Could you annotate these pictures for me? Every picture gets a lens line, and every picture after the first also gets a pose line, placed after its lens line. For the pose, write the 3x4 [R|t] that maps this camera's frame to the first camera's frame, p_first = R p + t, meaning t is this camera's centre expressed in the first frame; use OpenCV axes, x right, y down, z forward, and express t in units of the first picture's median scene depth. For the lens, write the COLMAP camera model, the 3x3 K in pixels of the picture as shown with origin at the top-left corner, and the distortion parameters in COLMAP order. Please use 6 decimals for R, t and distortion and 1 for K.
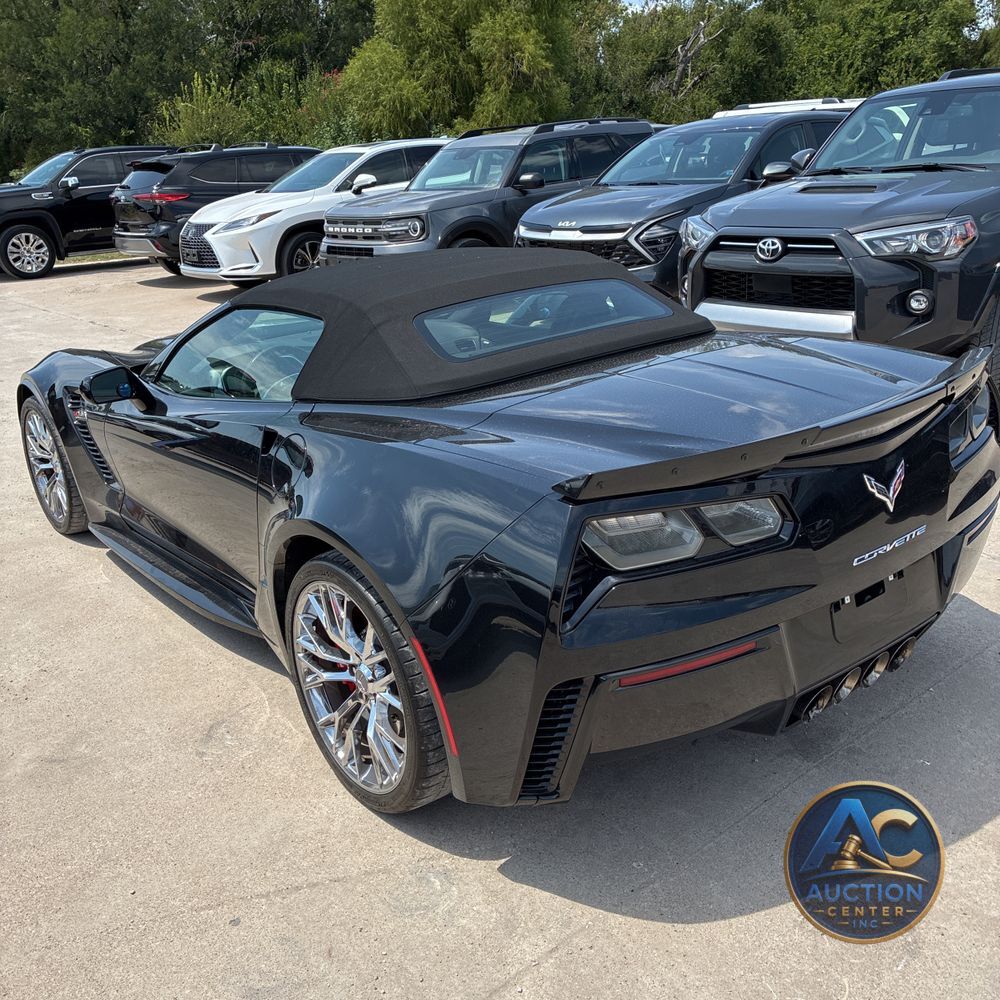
lens RADIAL K [[1006.2, 0, 491.4], [0, 1006.2, 496.8], [0, 0, 1]] dist [0.026414, 0.000000]
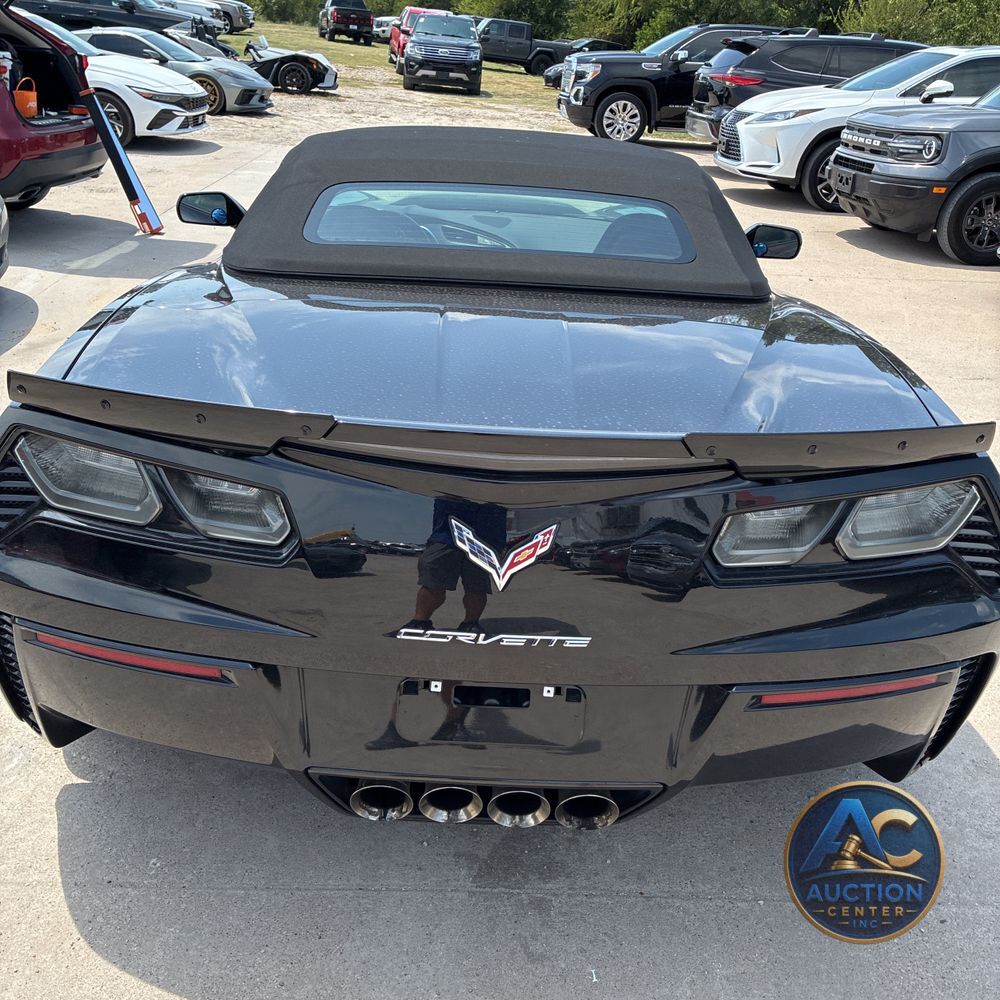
lens RADIAL K [[1006.2, 0, 499.3], [0, 1006.2, 499.0], [0, 0, 1]] dist [0.026414, 0.000000]
pose [[0.782009, 0.349650, -0.515952, 0.144312], [-0.301404, 0.936738, 0.177982, -0.031647], [0.545543, 0.016327, 0.837924, 0.093236]]
